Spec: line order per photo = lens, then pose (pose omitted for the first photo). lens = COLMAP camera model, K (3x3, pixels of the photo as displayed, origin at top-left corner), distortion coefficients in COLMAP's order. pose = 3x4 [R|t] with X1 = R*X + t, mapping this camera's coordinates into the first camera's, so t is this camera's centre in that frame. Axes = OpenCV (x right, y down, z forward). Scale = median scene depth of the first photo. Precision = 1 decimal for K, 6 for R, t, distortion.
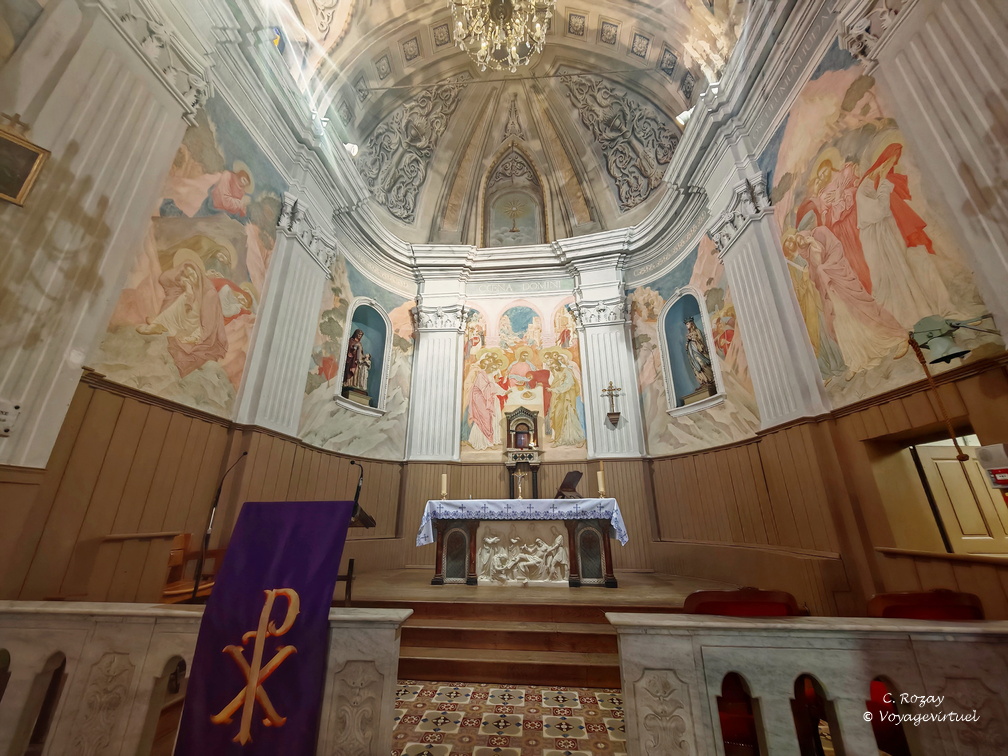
lens RADIAL K [[381.7, 0, 504.0], [0, 381.7, 378.0], [0, 0, 1]] dist [-0.000035, 0.000006]
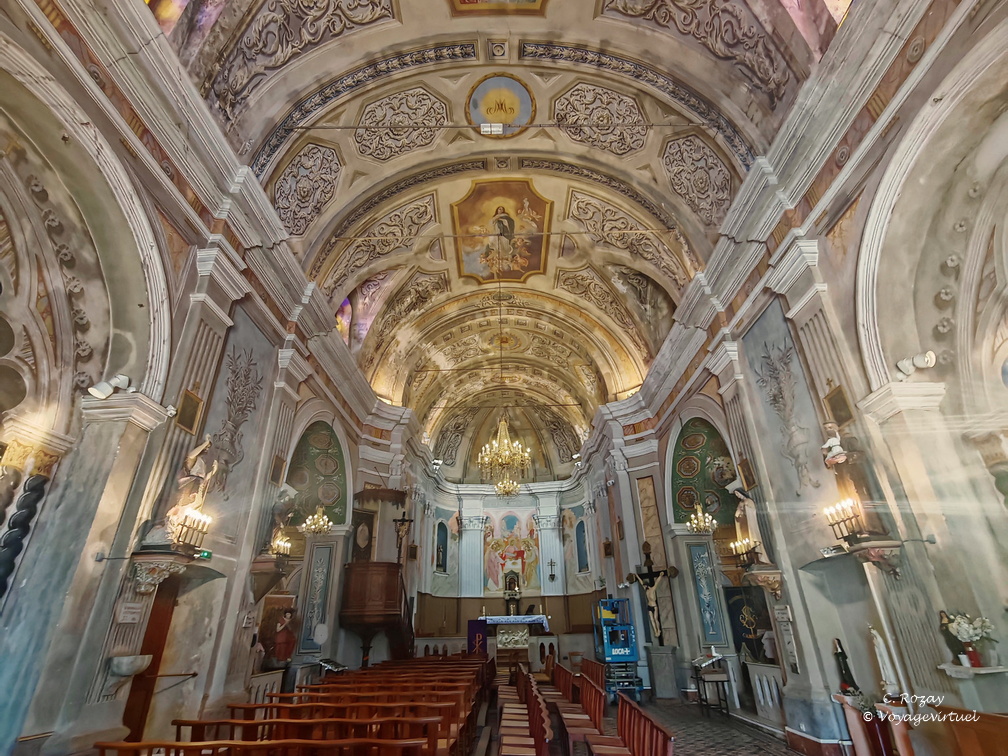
lens RADIAL K [[490.0, 0, 504.0], [0, 490.0, 378.0], [0, 0, 1]] dist [0.001097, -0.000009]
pose [[0.999014, 0.002921, 0.044289, -0.122885], [0.002493, 0.992564, -0.121694, -0.664128], [-0.044315, 0.121685, 0.991579, -1.882473]]
